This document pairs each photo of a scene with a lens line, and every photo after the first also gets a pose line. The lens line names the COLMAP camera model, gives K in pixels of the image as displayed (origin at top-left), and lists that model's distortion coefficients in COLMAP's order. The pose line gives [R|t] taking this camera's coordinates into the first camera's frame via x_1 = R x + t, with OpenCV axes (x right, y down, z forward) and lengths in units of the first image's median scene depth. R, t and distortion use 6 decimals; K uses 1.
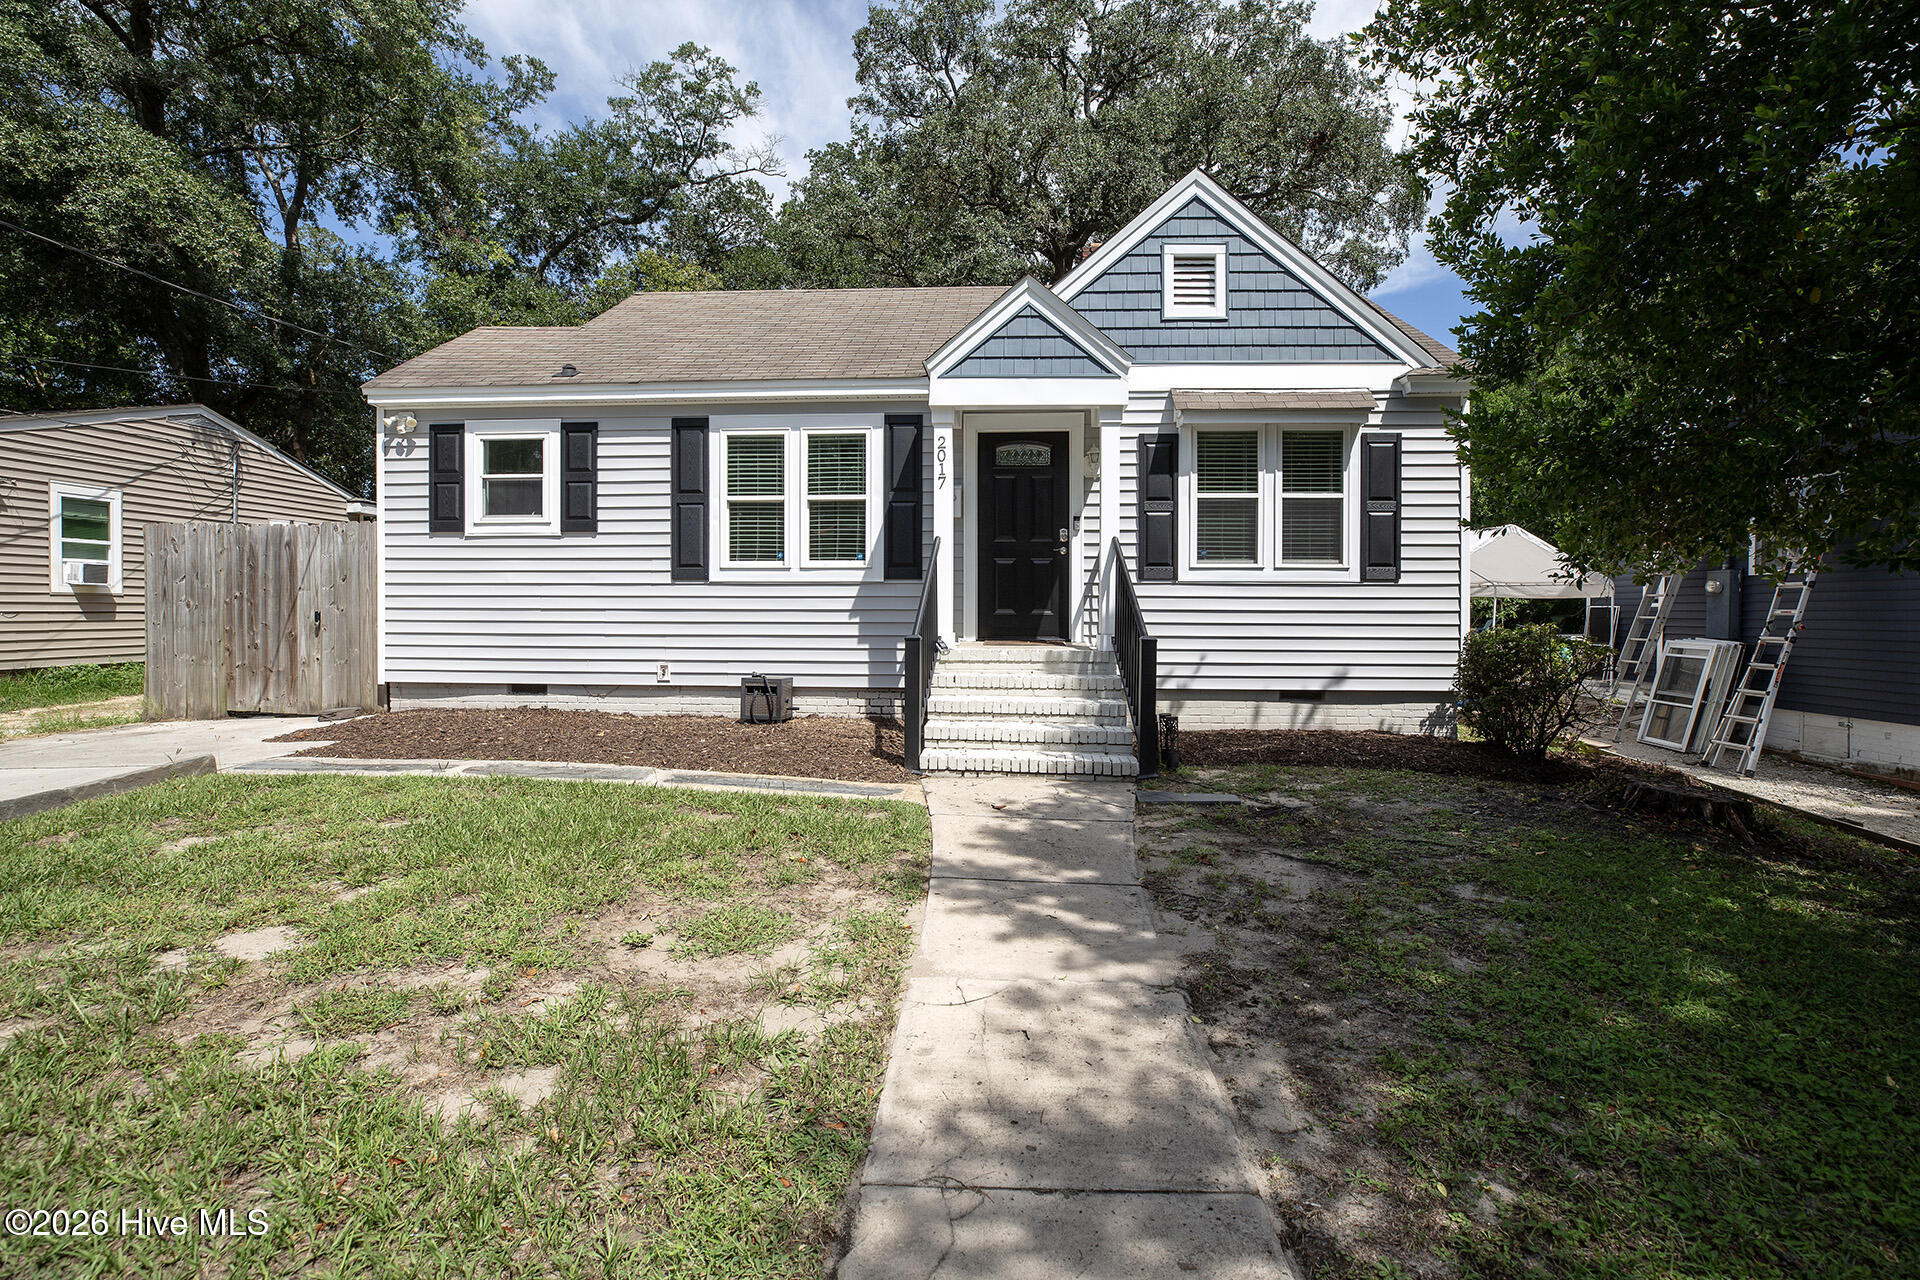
lens RADIAL K [[887.3, 0, 965.9], [0, 887.3, 627.6], [0, 0, 1]] dist [-0.031976, 0.003908]
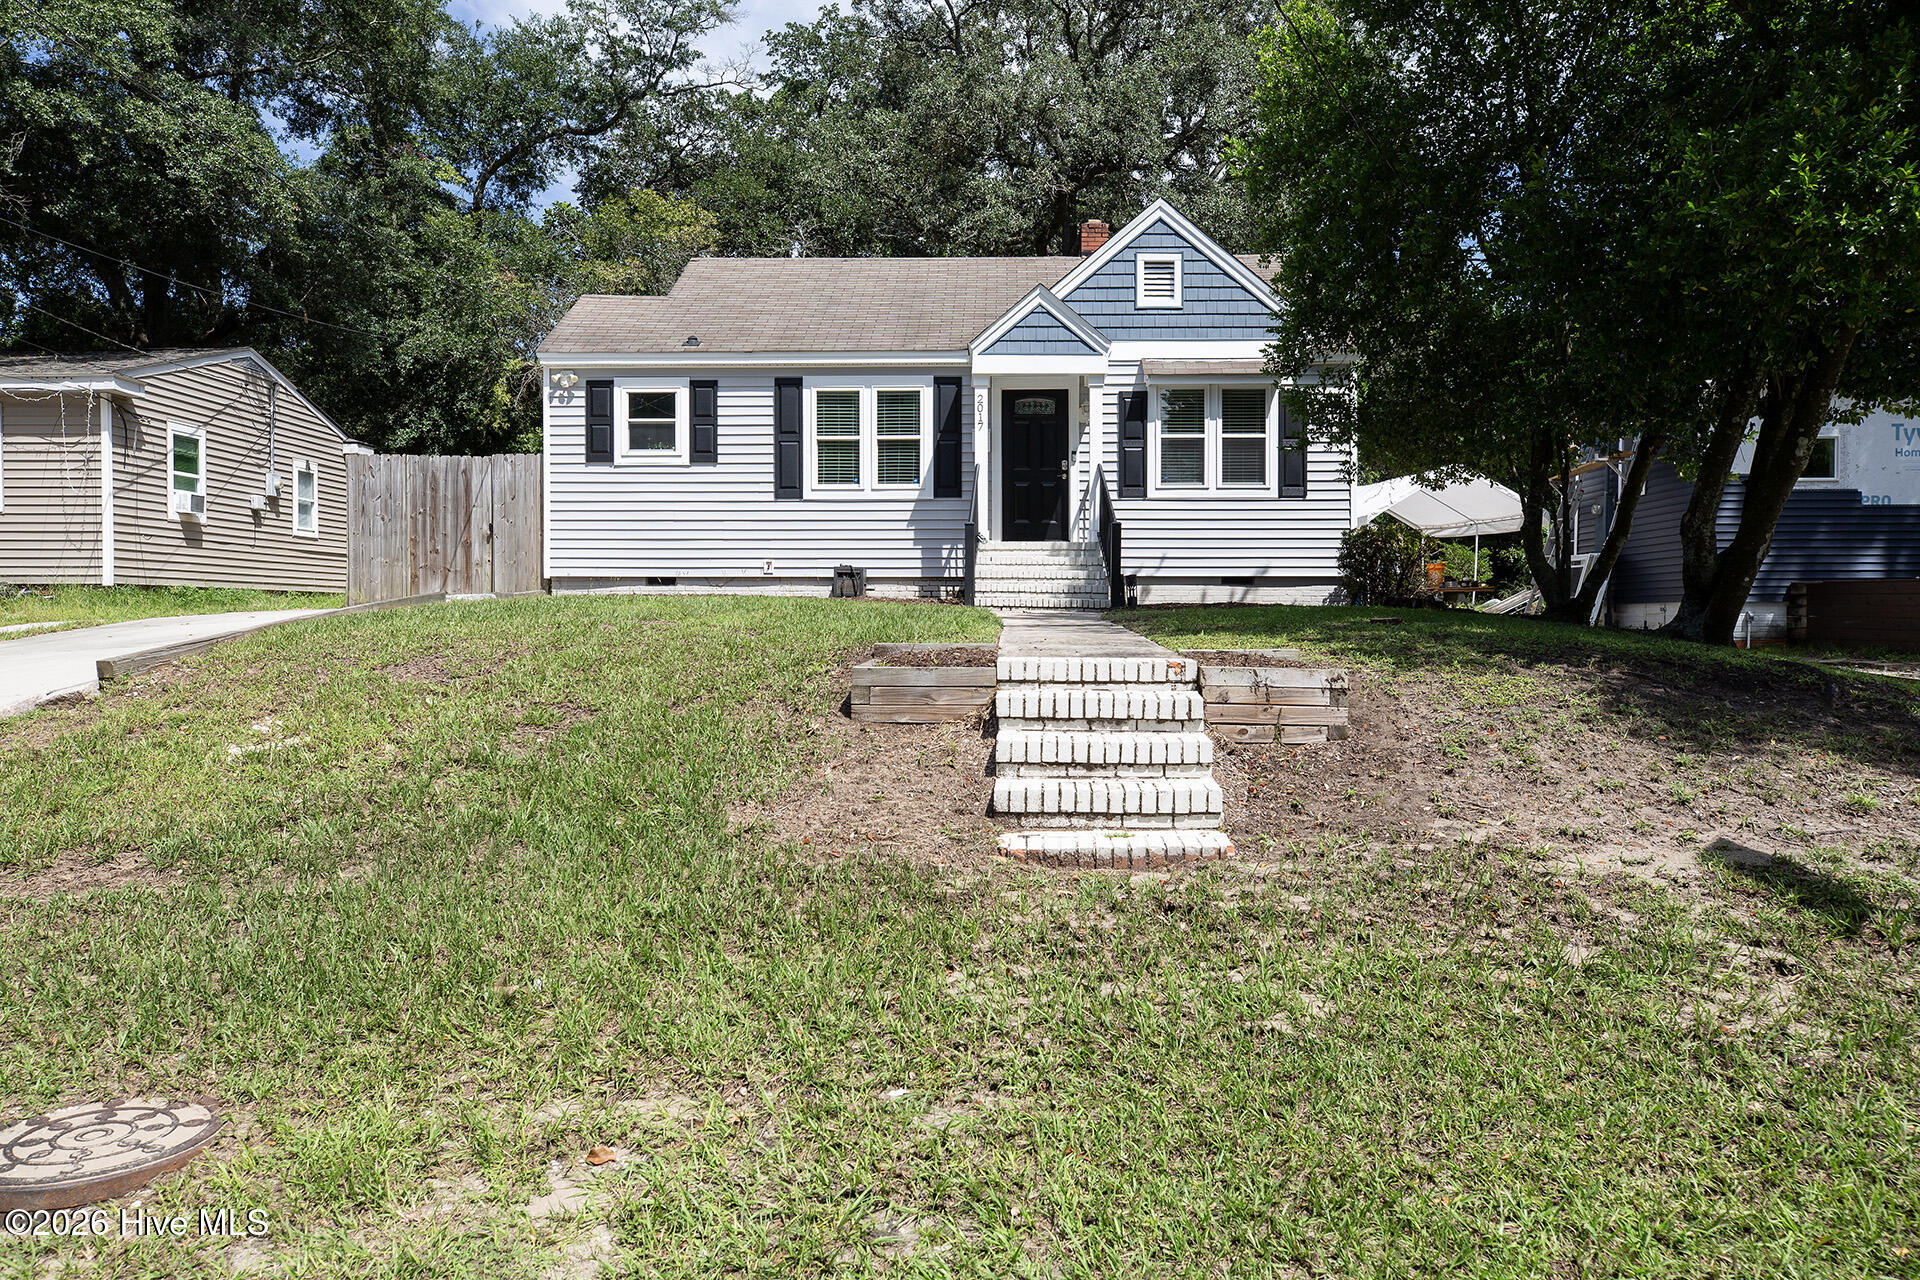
lens RADIAL K [[1320.0, 0, 963.3], [0, 1320.0, 637.7], [0, 0, 1]] dist [0.007474, -0.005628]
pose [[0.999586, -0.003140, 0.028587, -0.103520], [0.003245, 0.999988, -0.003636, 0.166486], [-0.028575, 0.003727, 0.999585, -1.015120]]
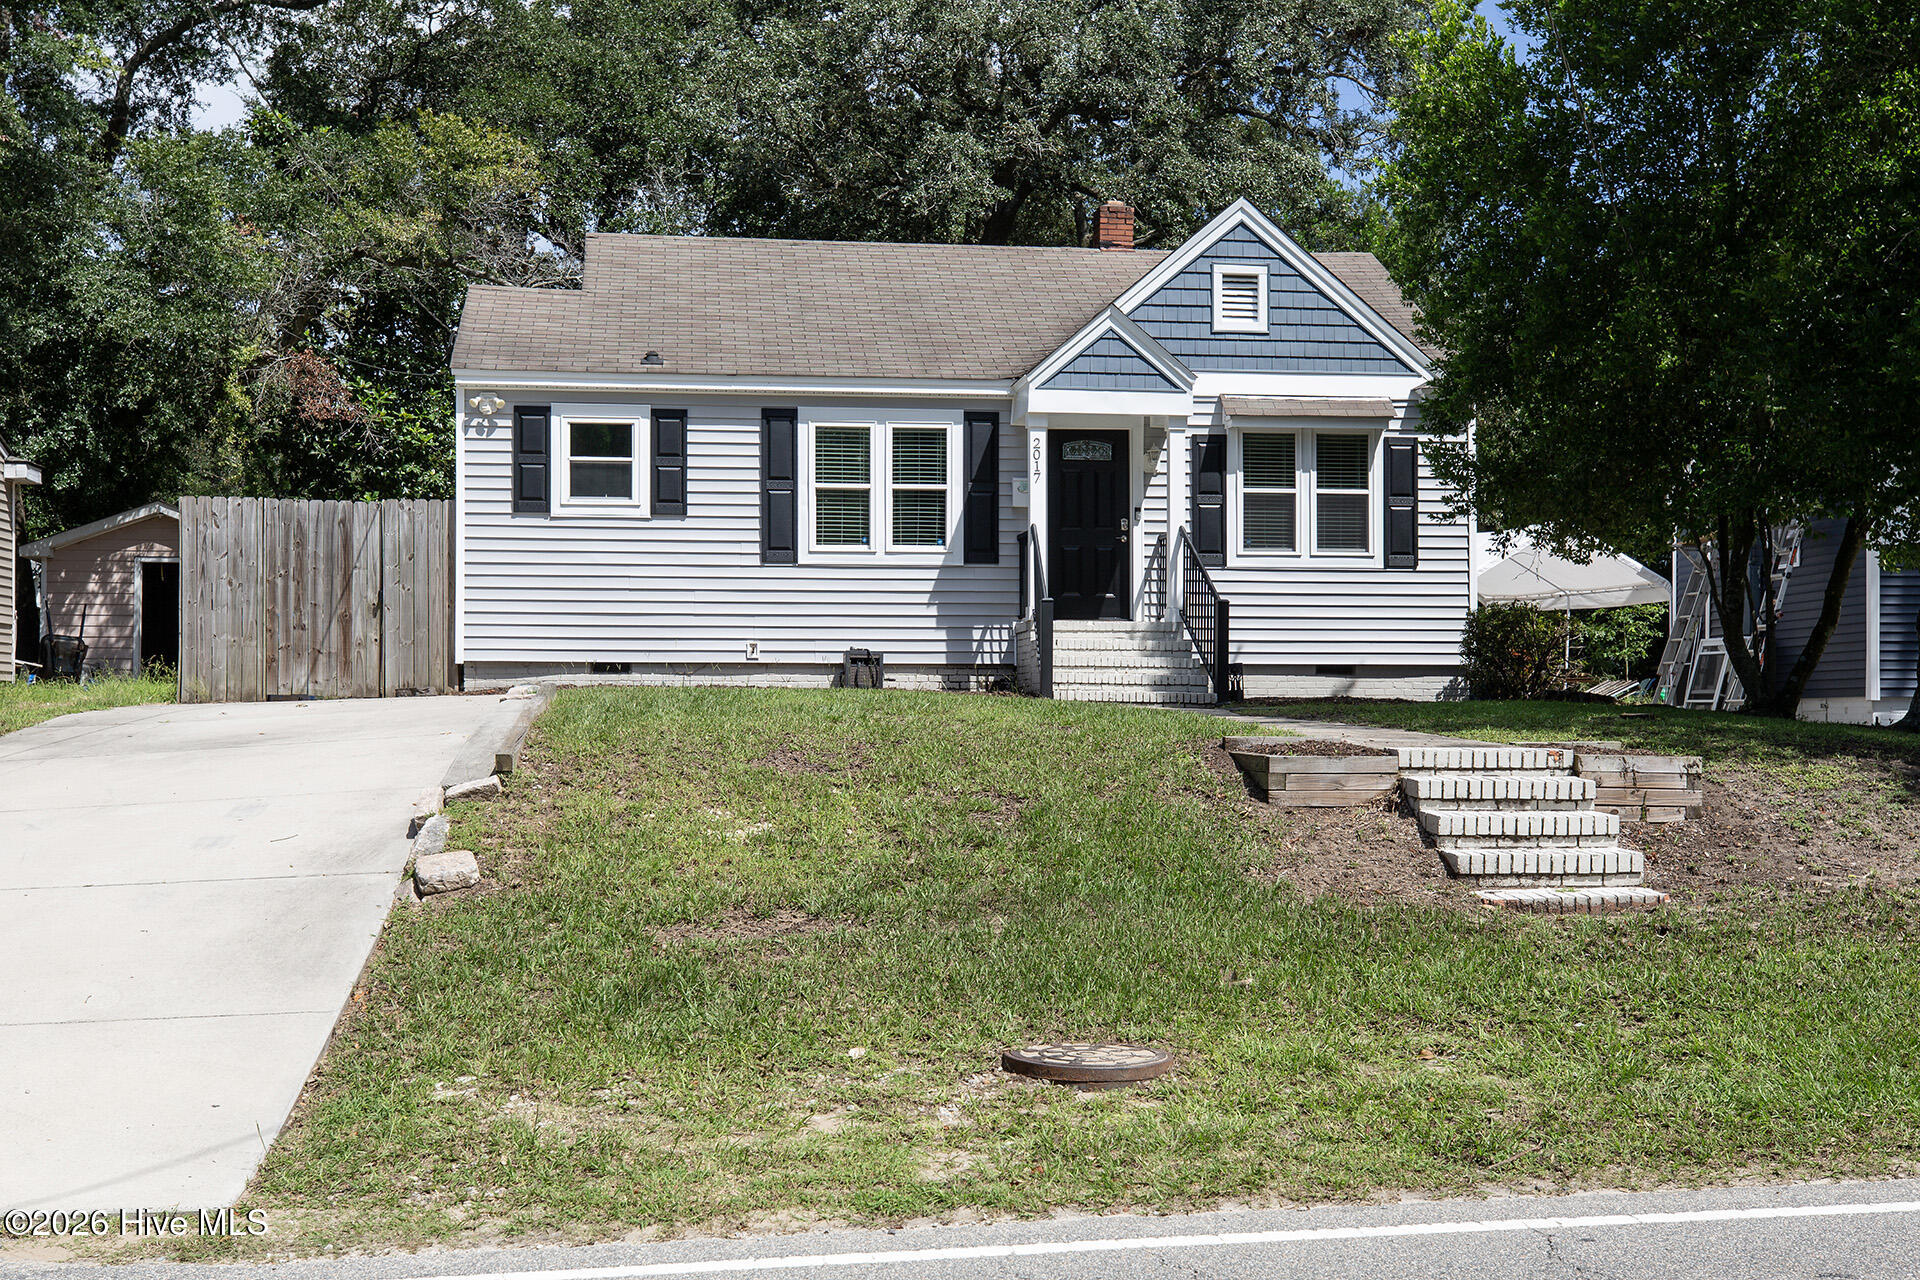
lens RADIAL K [[2133.7, 0, 934.9], [0, 2133.7, 701.8], [0, 0, 1]] dist [0.054620, 0.000000]
pose [[0.985093, -0.001151, 0.172020, -0.564769], [0.005793, 0.999633, -0.026480, 0.180009], [-0.171926, 0.027082, 0.984737, -1.525275]]
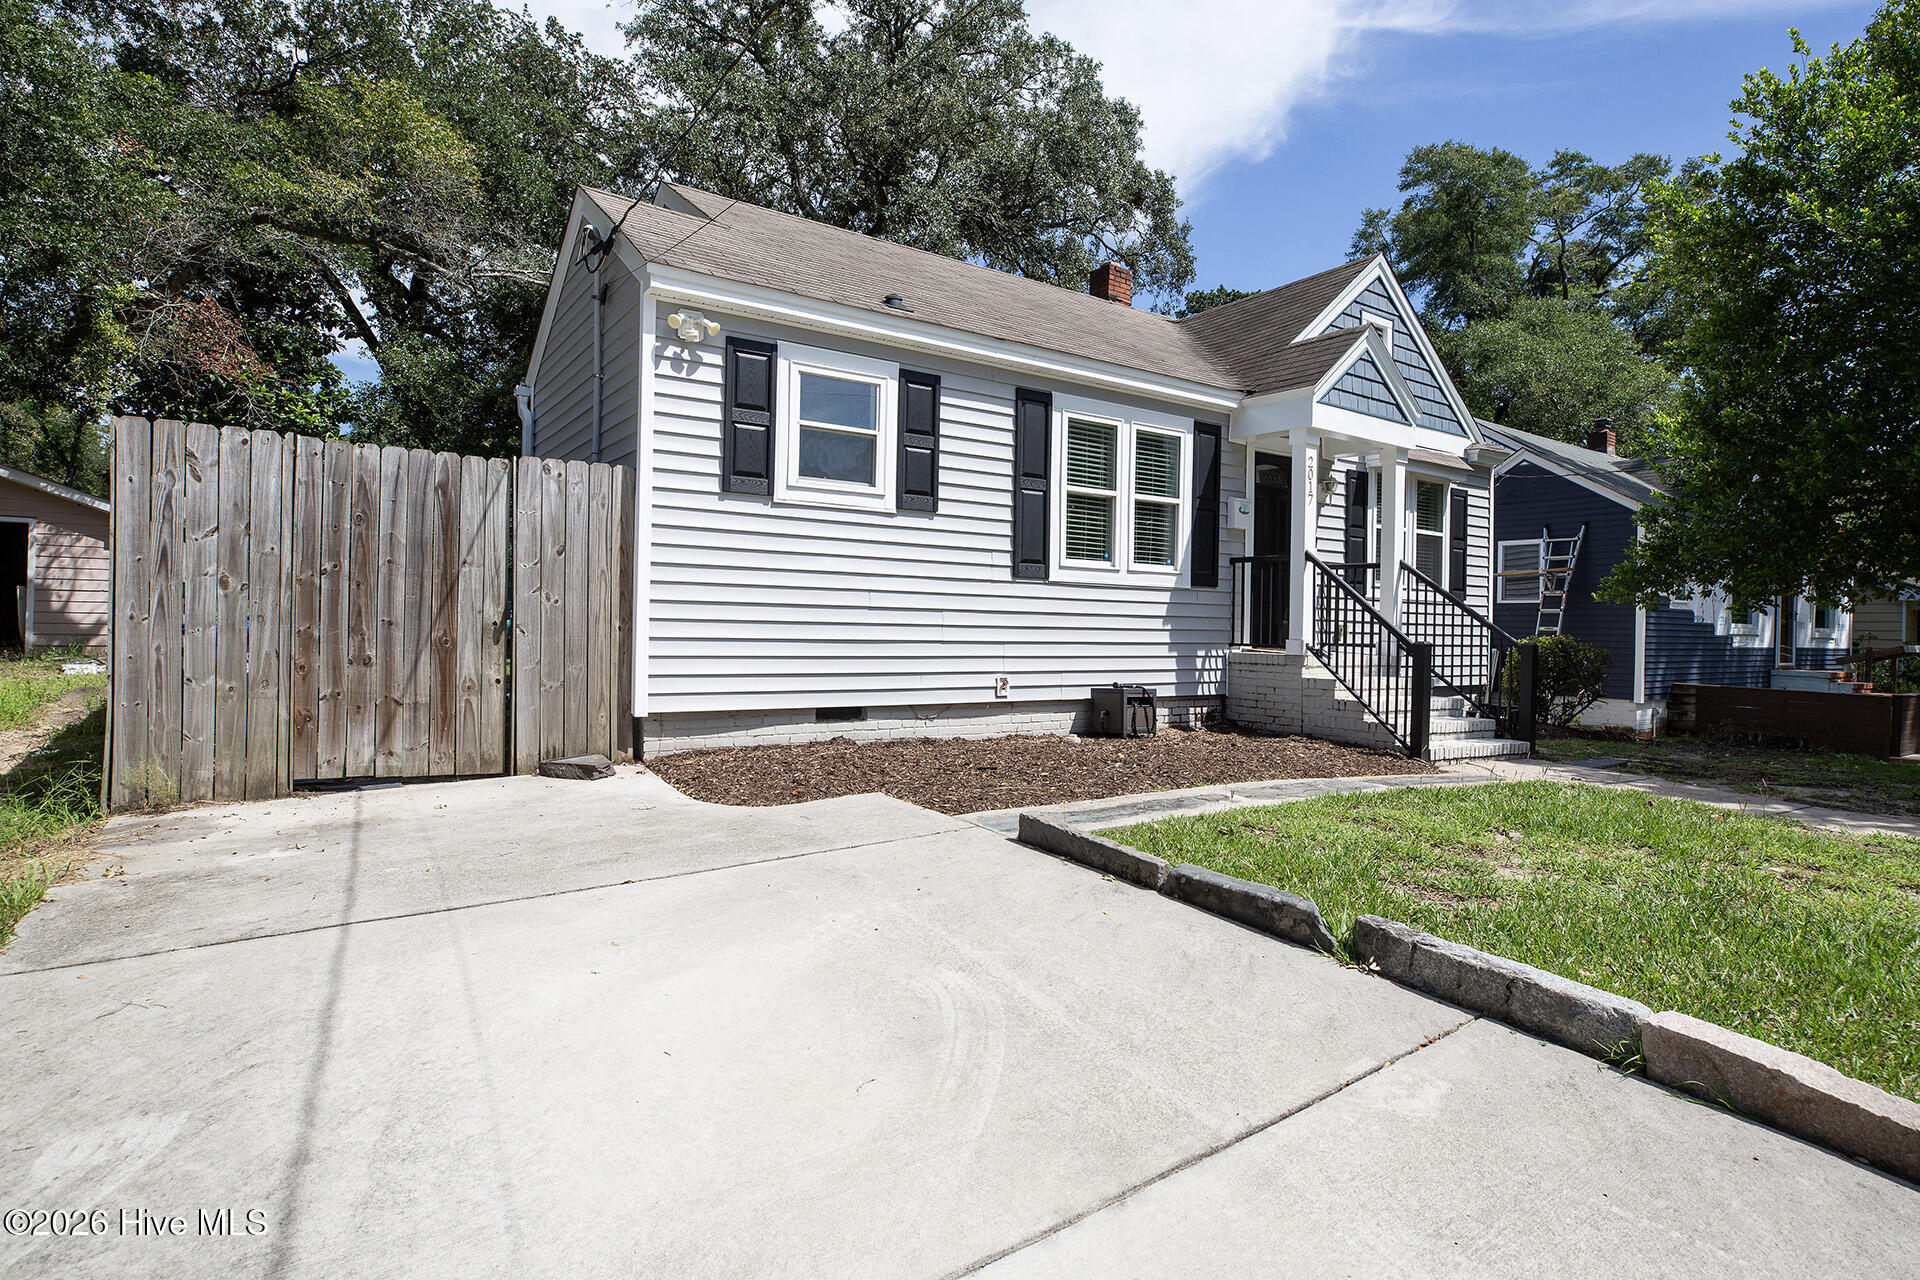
lens RADIAL K [[979.5, 0, 975.6], [0, 979.5, 634.8], [0, 0, 1]] dist [-0.033226, 0.005868]
pose [[0.792080, 0.006339, 0.610384, -0.933260], [-0.004187, 0.999979, -0.004951, 0.006327], [-0.610403, 0.001366, 0.792090, 0.276818]]
